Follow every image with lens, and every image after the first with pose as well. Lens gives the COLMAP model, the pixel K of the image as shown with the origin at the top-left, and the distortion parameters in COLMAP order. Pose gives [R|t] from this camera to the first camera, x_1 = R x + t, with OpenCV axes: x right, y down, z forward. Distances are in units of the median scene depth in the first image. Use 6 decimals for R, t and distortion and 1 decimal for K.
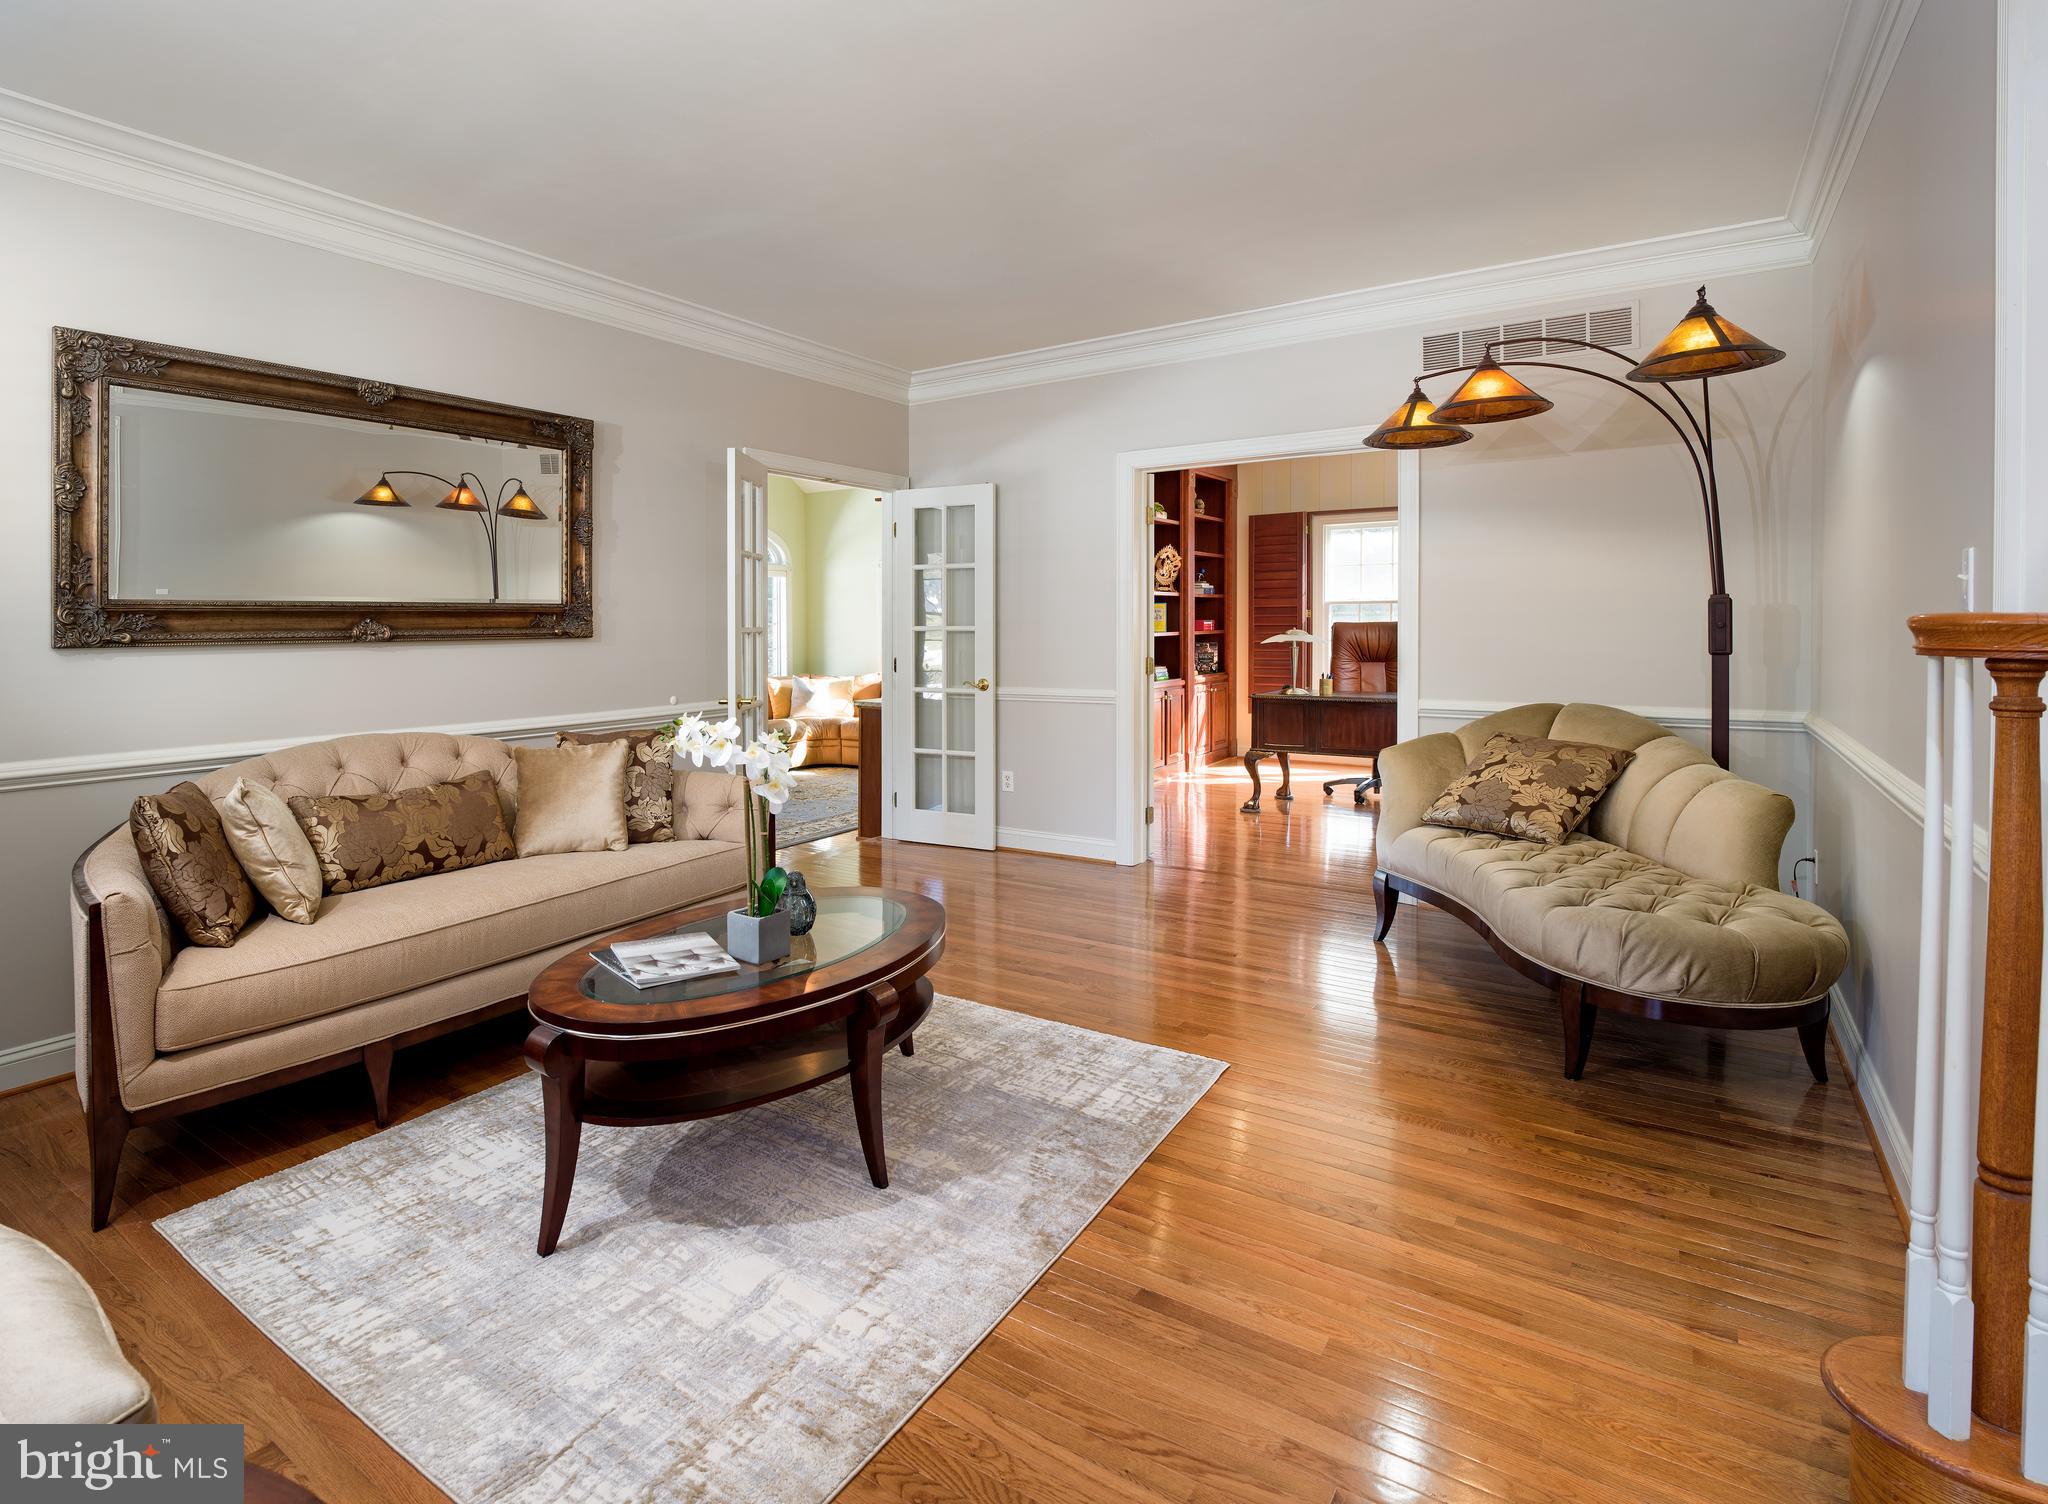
lens RADIAL K [[1048.6, 0, 971.6], [0, 1048.6, 626.7], [0, 0, 1]] dist [-0.001599, -0.000502]
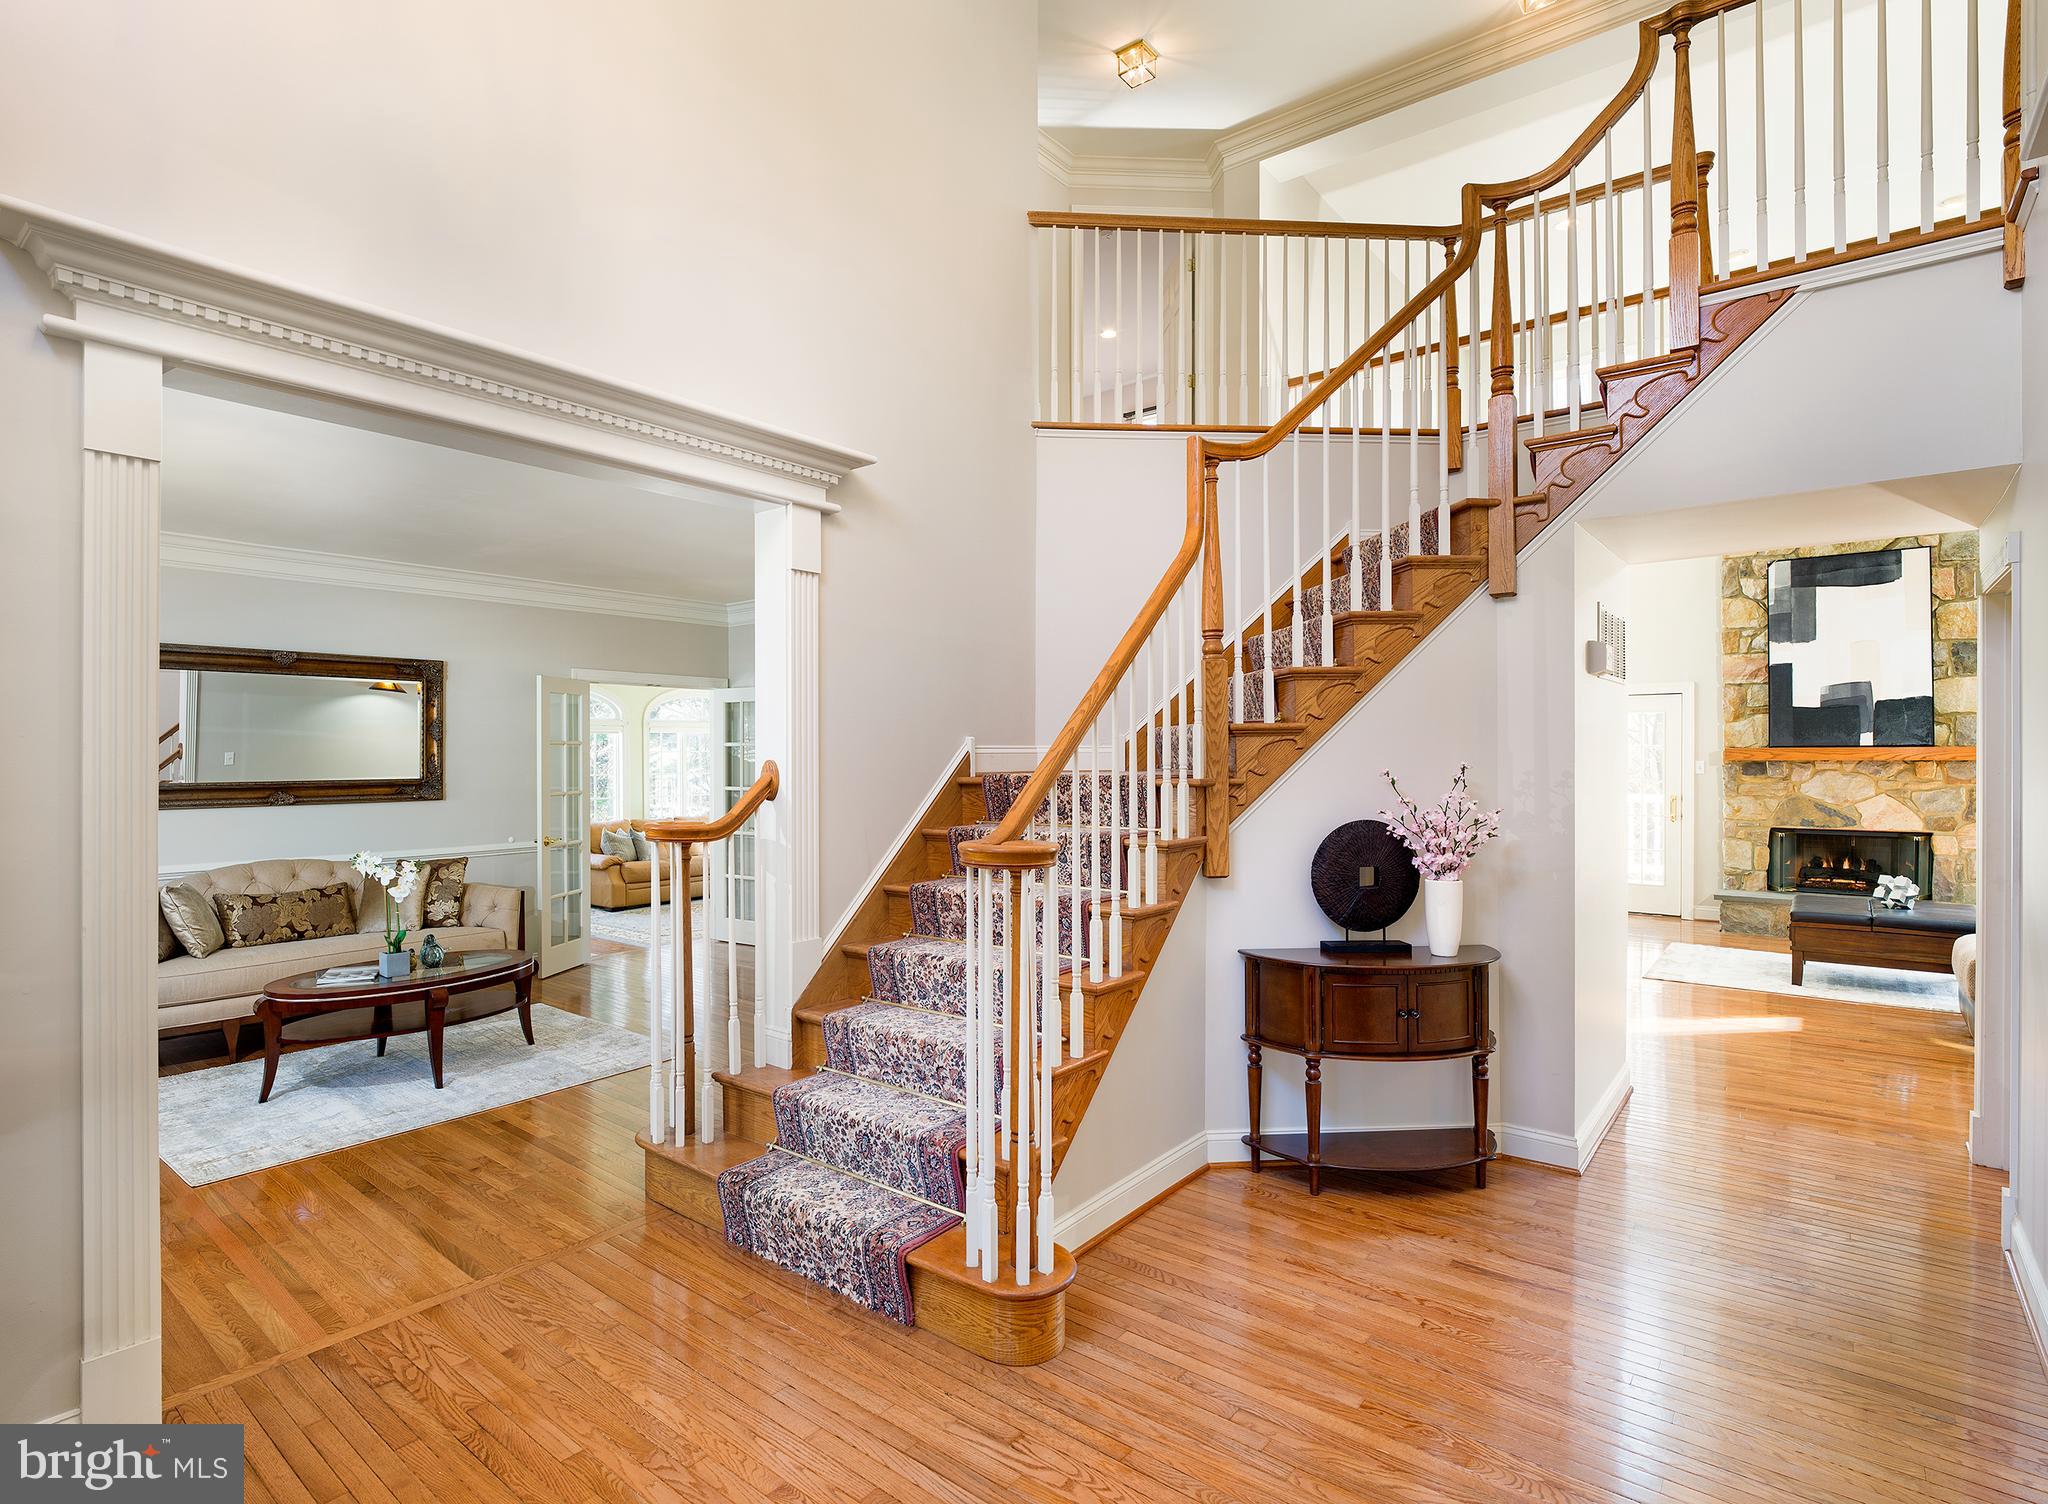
lens RADIAL K [[1028.6, 0, 1019.0], [0, 1028.6, 759.2], [0, 0, 1]] dist [-0.002076, -0.001015]
pose [[0.996989, 0.007153, -0.077216, 0.726736], [-0.007037, 0.999974, 0.001770, -0.069546], [0.077227, -0.001221, 0.997013, -0.549871]]
